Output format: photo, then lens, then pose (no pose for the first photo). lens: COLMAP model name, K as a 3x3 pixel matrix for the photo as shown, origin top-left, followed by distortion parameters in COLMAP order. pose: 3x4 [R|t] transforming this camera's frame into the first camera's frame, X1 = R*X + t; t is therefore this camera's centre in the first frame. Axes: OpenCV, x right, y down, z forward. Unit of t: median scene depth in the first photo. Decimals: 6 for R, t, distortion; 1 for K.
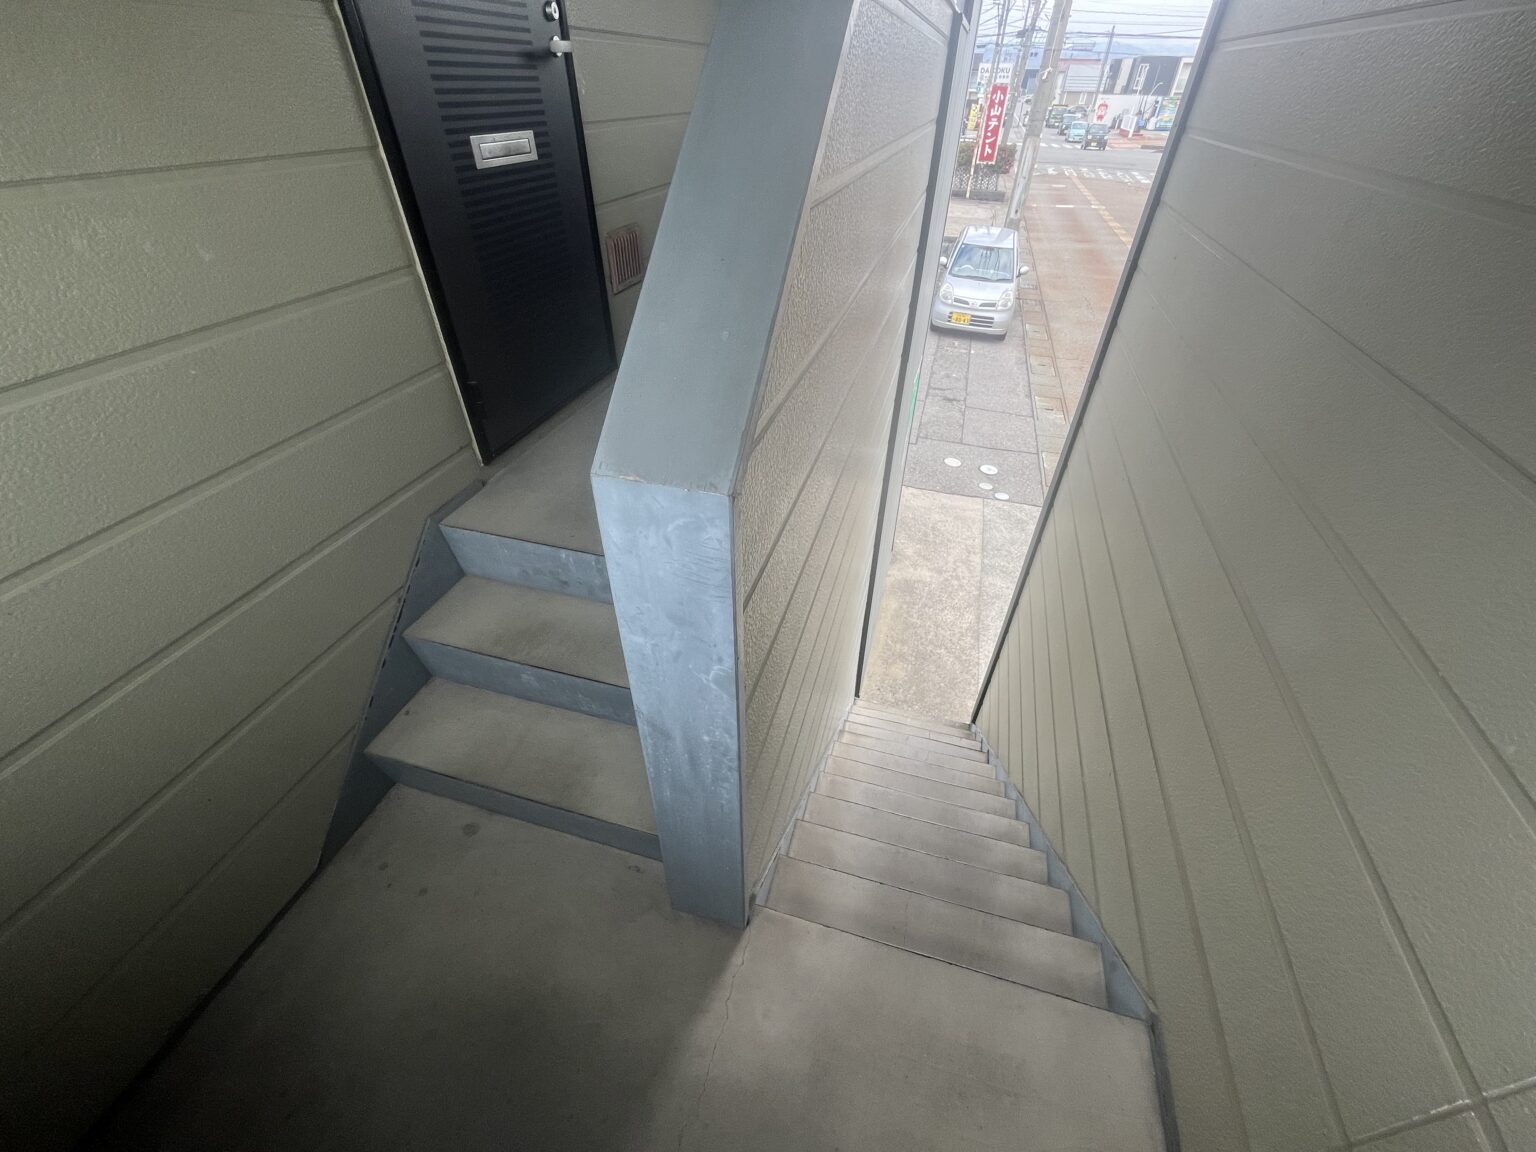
lens RADIAL K [[621.7, 0, 771.0], [0, 621.7, 575.9], [0, 0, 1]] dist [-0.003039, 0.000023]
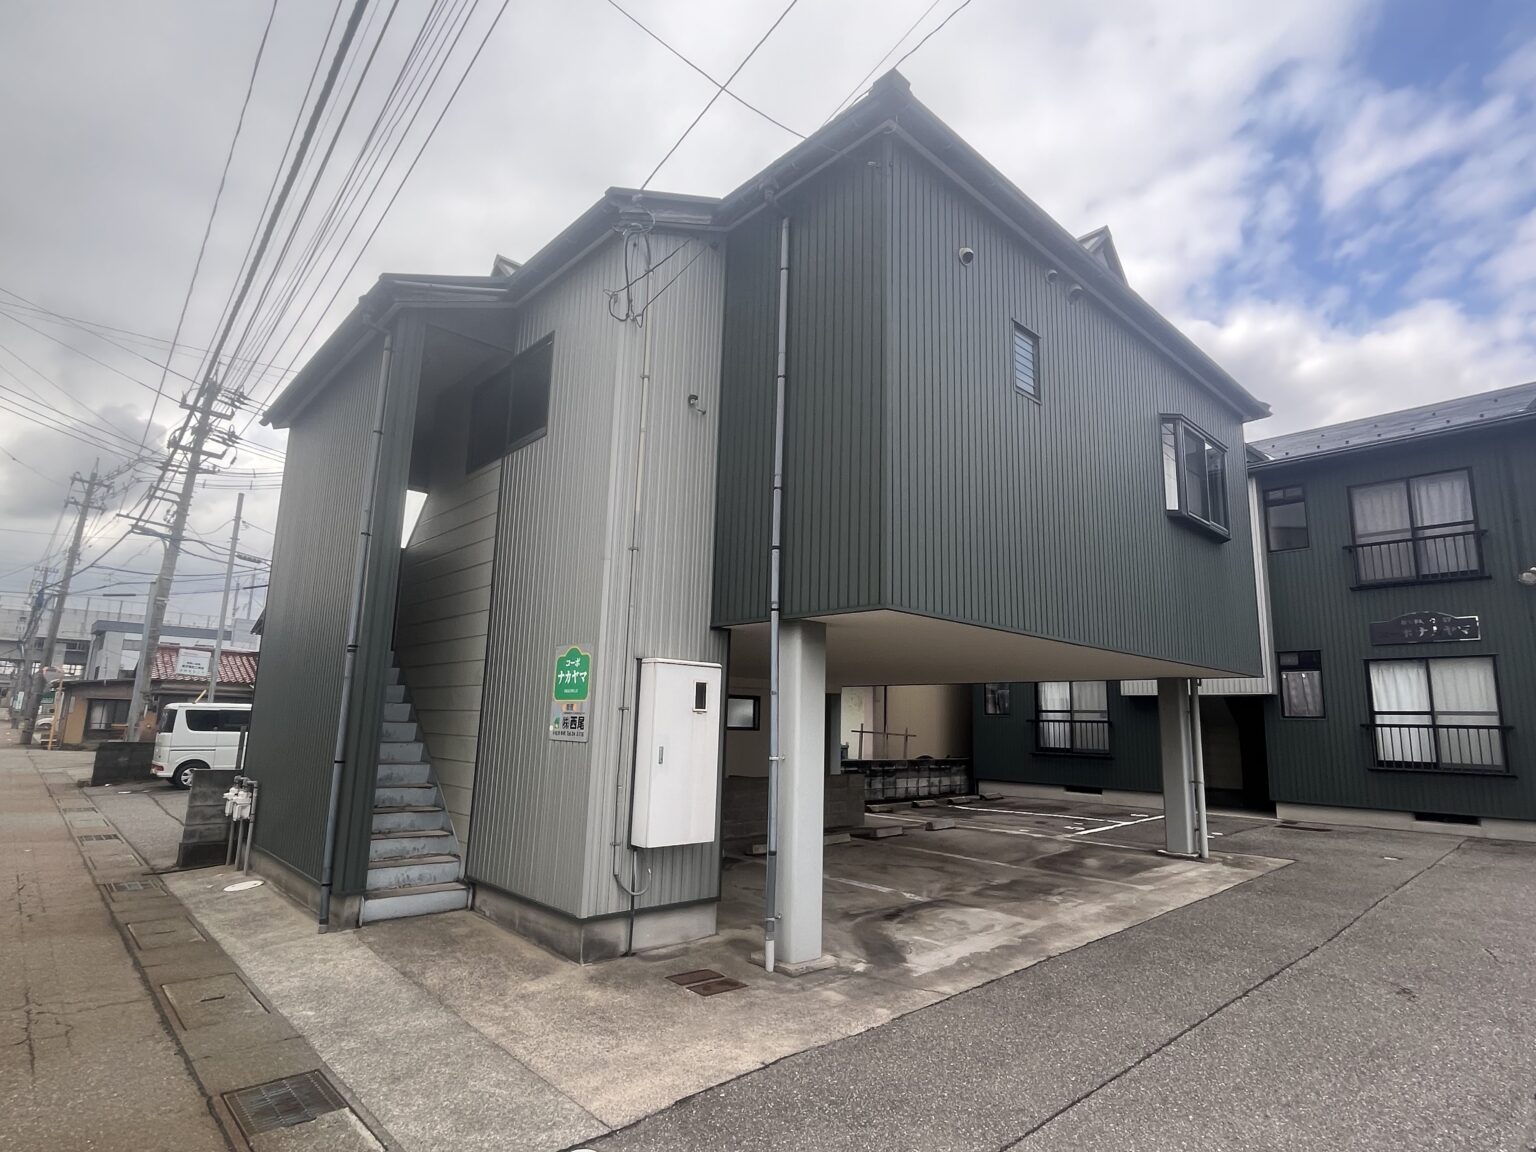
lens RADIAL K [[800.4, 0, 770.7], [0, 800.4, 580.9], [0, 0, 1]] dist [-0.003711, 0.000258]
pose [[-0.511194, -0.175275, -0.841403, 0.472191], [-0.560724, 0.809953, 0.171944, -0.325708], [0.651360, 0.559691, -0.512324, 0.721111]]
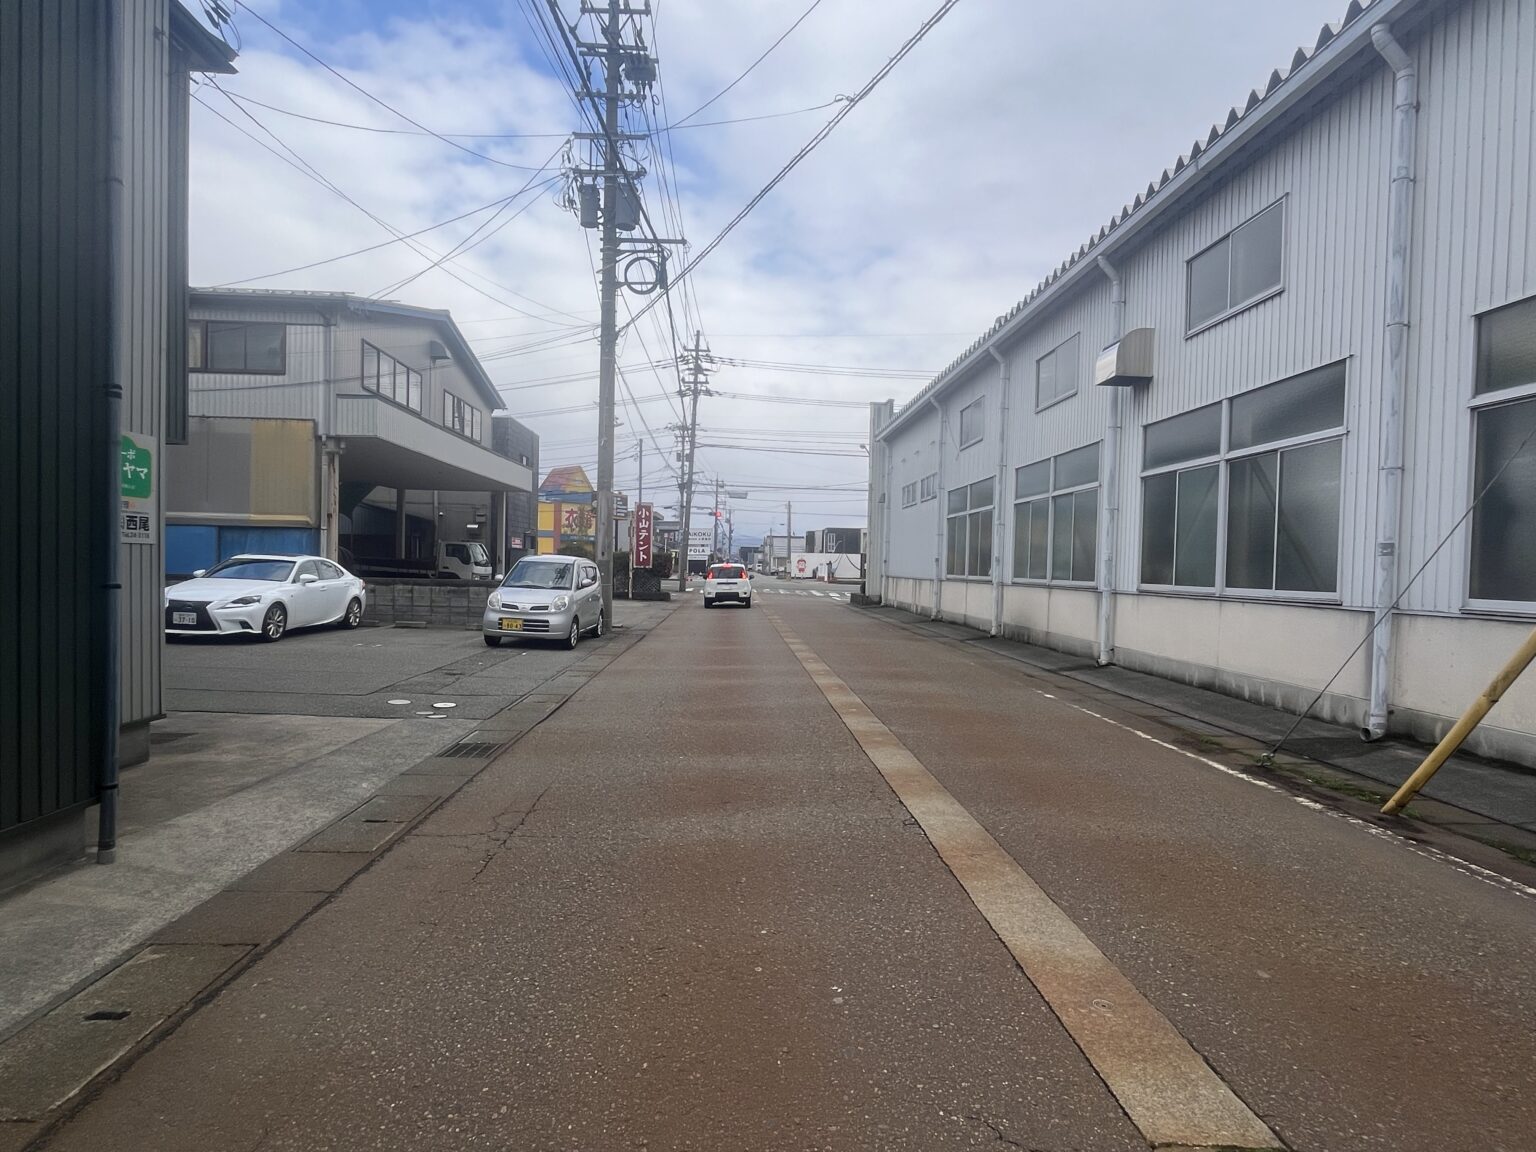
lens RADIAL K [[800.4, 0, 768.0], [0, 800.4, 581.8], [0, 0, 1]] dist [-0.003711, 0.000258]
pose [[0.948168, -0.000574, 0.317769, 0.291230], [0.192666, 0.796267, -0.573445, 0.252930], [-0.252700, 0.604945, 0.755105, 0.025980]]
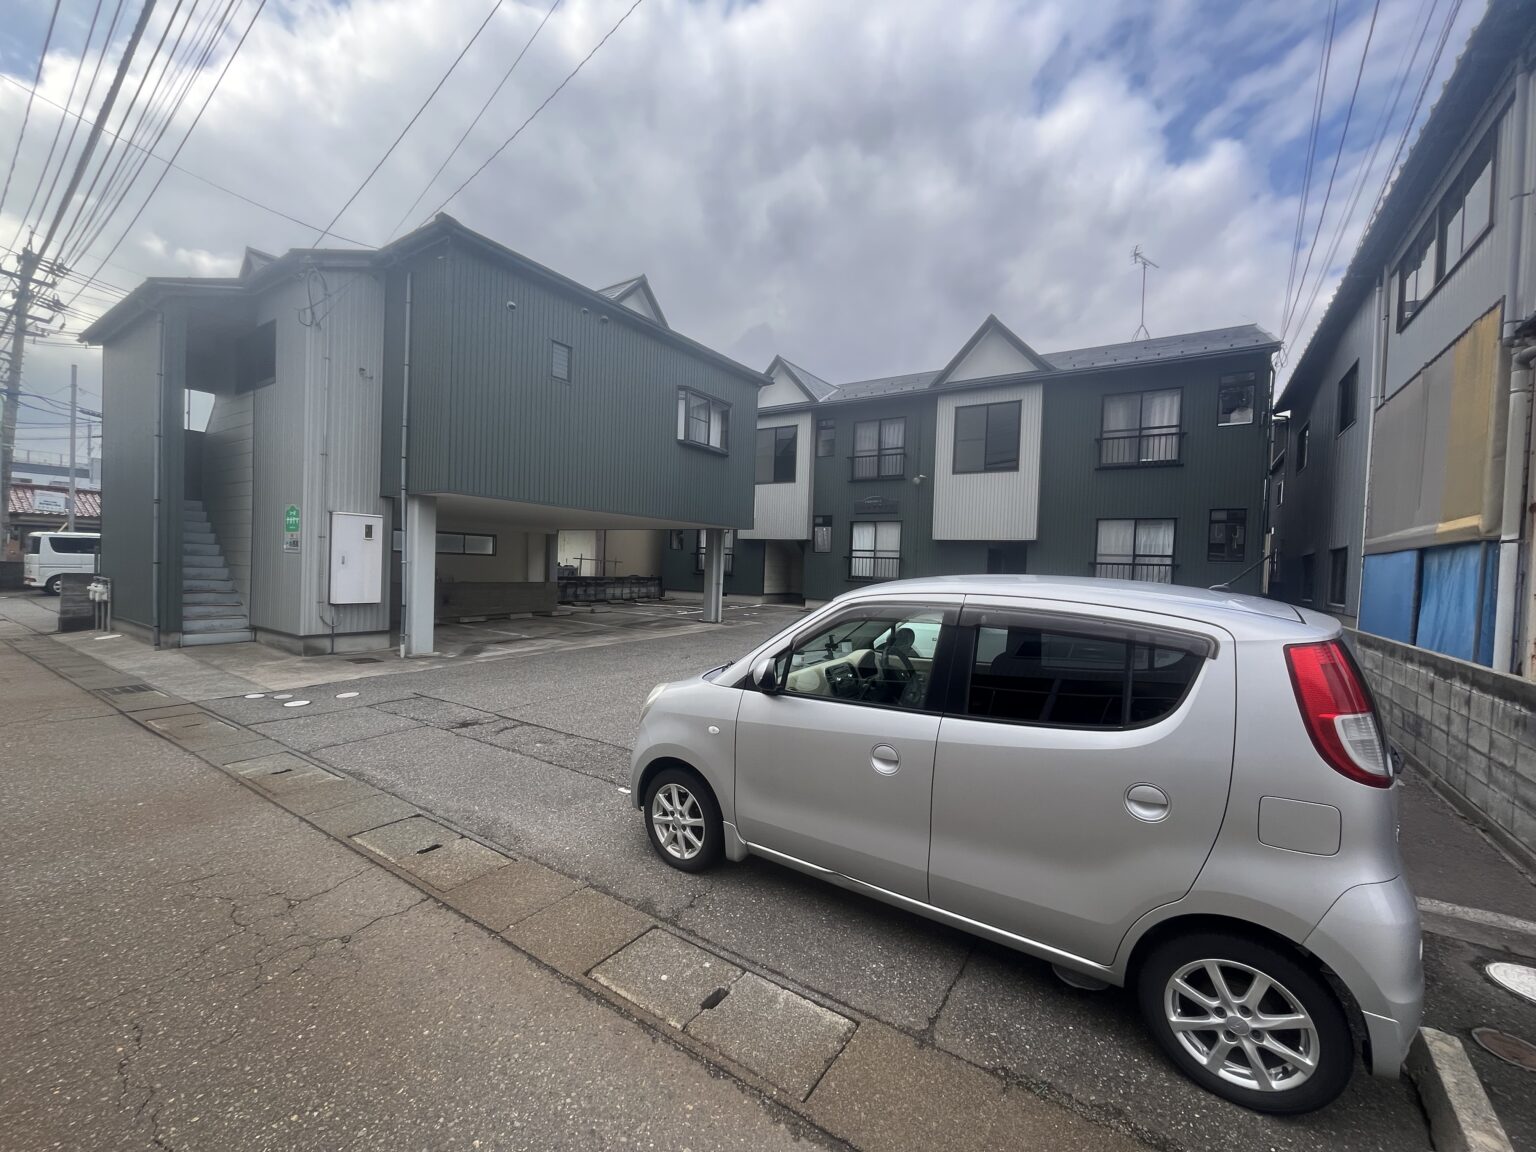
lens RADIAL K [[621.7, 0, 771.6], [0, 621.7, 576.5], [0, 0, 1]] dist [-0.003039, 0.000023]
pose [[-0.296056, -0.004015, -0.955162, 0.654861], [-0.625975, 0.756131, 0.190845, -0.583247], [0.721461, 0.654408, -0.226370, 1.059769]]
